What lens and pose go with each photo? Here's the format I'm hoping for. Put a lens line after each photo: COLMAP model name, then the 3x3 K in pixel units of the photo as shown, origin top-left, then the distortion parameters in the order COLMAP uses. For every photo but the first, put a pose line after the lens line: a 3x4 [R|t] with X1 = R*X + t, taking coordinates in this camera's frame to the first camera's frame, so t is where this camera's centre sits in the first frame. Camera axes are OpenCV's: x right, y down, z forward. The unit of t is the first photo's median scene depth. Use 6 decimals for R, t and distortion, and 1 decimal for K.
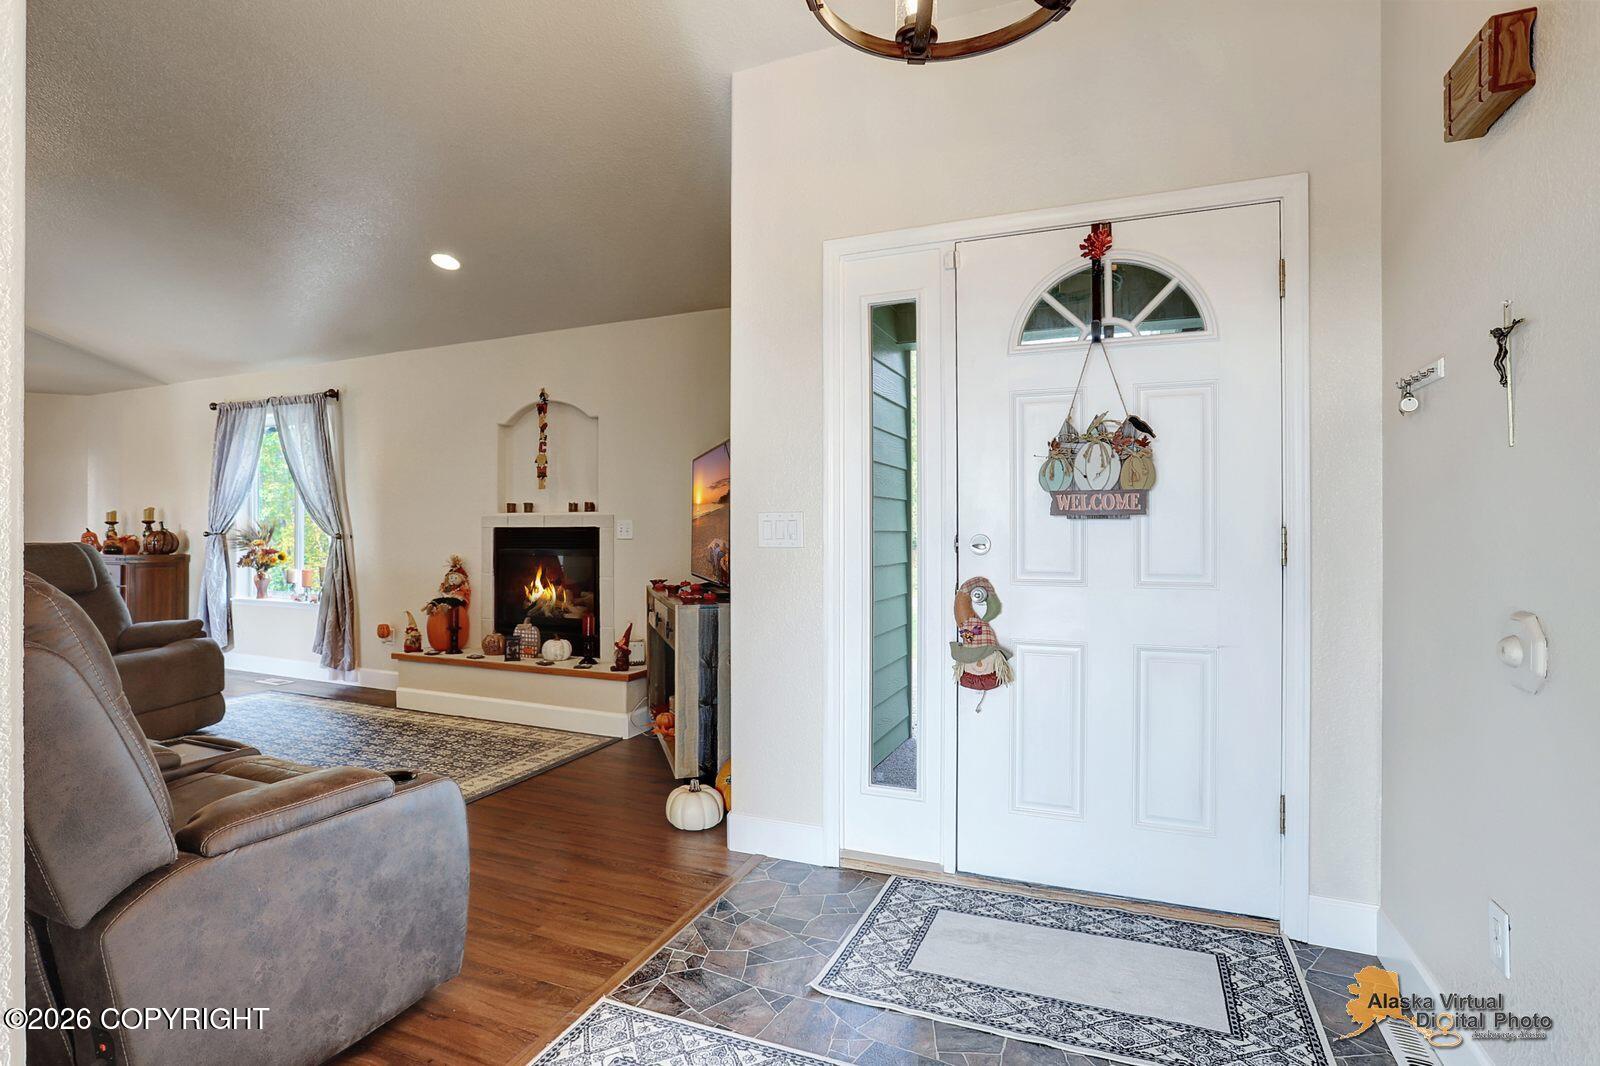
lens RADIAL K [[795.2, 0, 801.9], [0, 795.2, 530.5], [0, 0, 1]] dist [-0.004694, 0.003136]
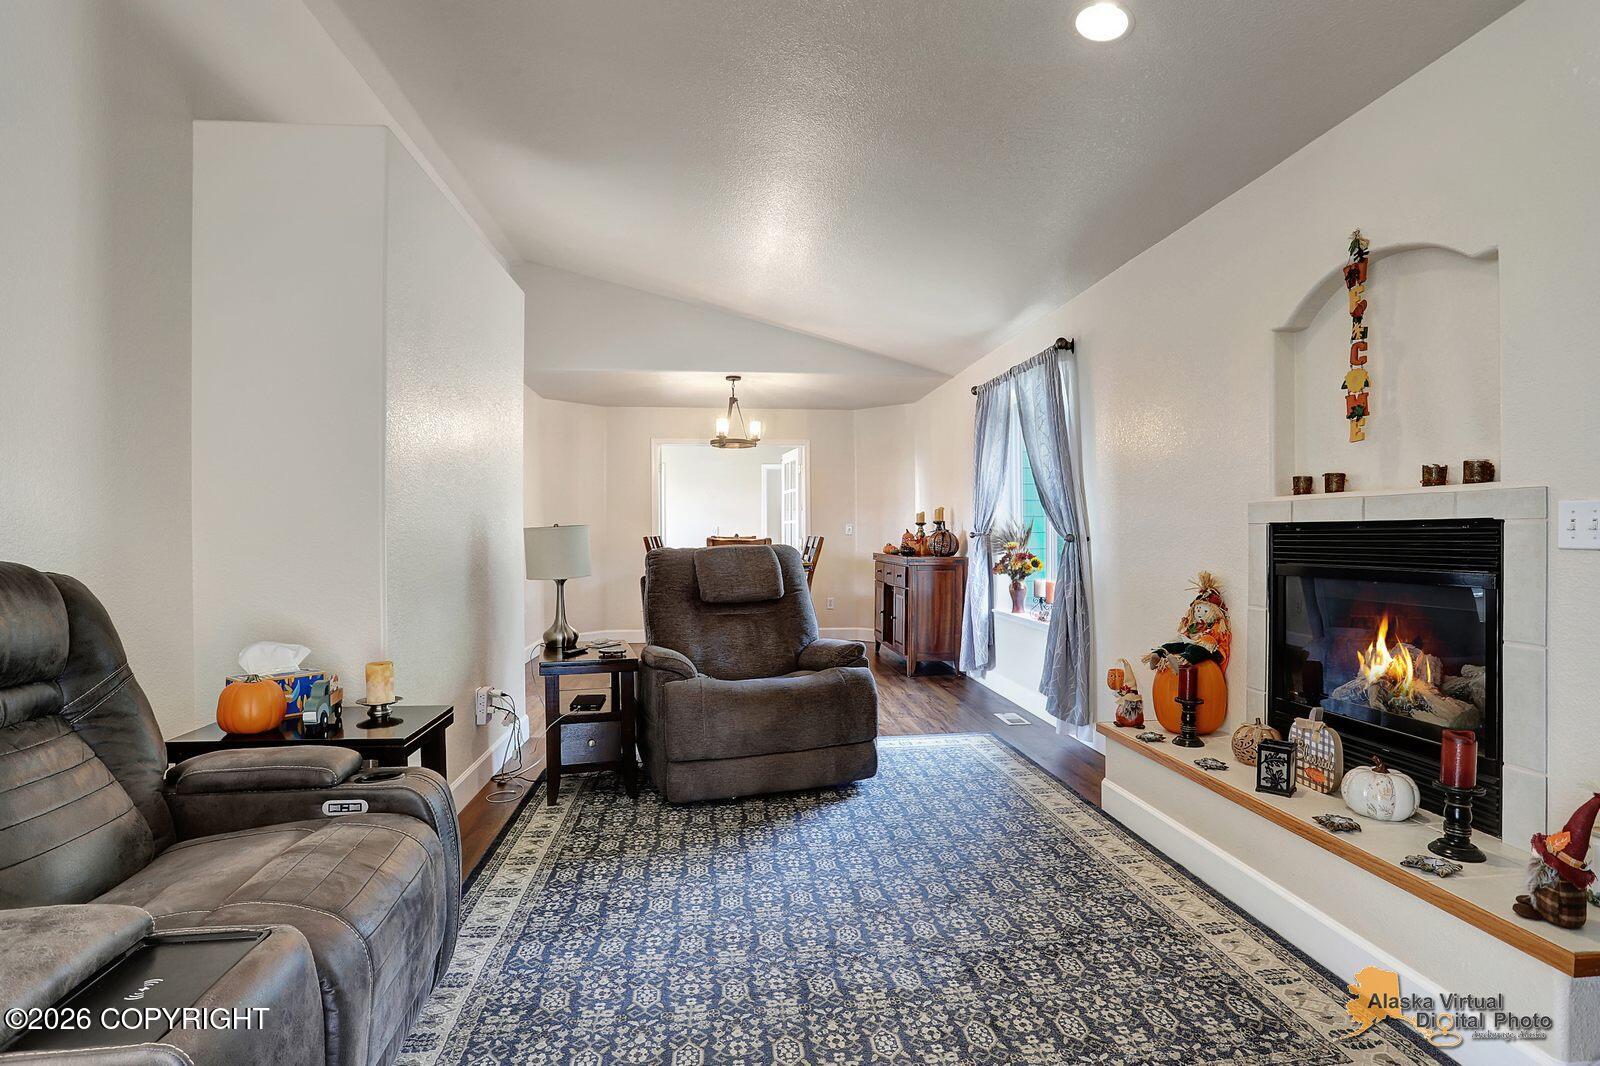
lens RADIAL K [[795.2, 0, 805.2], [0, 795.2, 531.7], [0, 0, 1]] dist [-0.004694, 0.003136]
pose [[0.482757, -0.004665, -0.875742, -0.067716], [0.008485, 0.999964, -0.000649, -0.000304], [0.875713, -0.007117, 0.482779, 0.469483]]
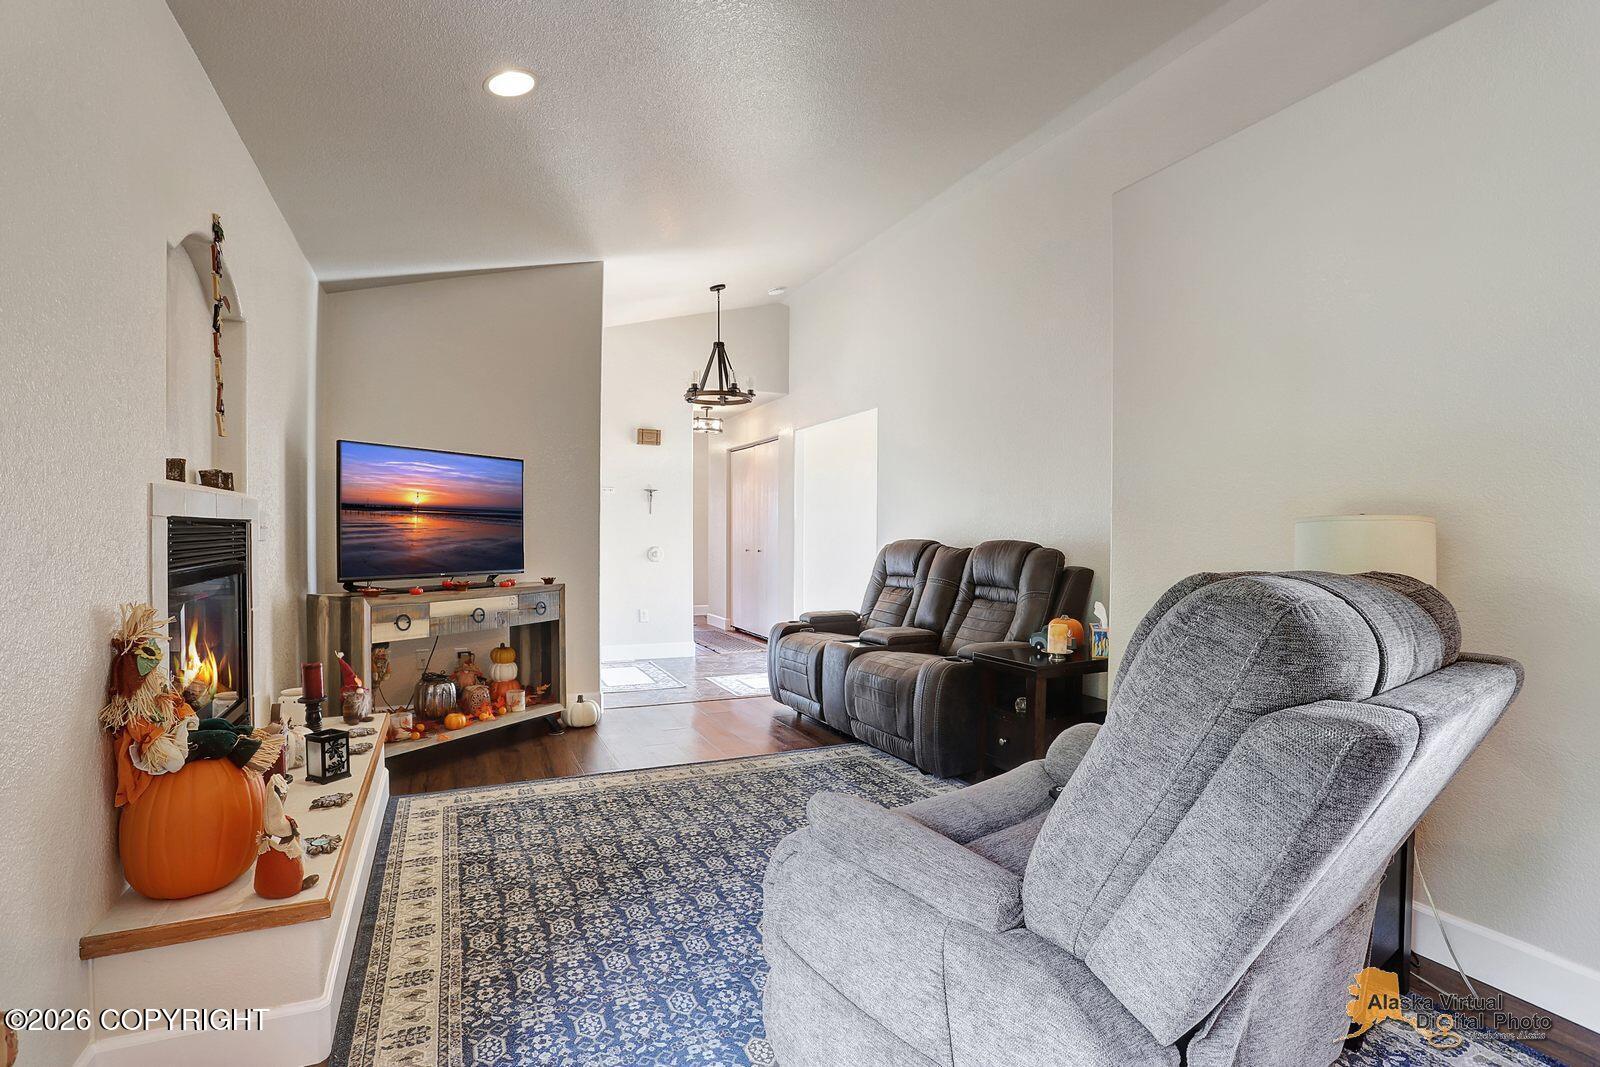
lens RADIAL K [[795.2, 0, 800.5], [0, 795.2, 537.6], [0, 0, 1]] dist [-0.004694, 0.003136]
pose [[-0.727918, -0.018584, 0.685412, -0.869726], [-0.016530, 0.999818, 0.009553, -0.003238], [-0.685465, -0.004376, -0.728093, 1.081134]]
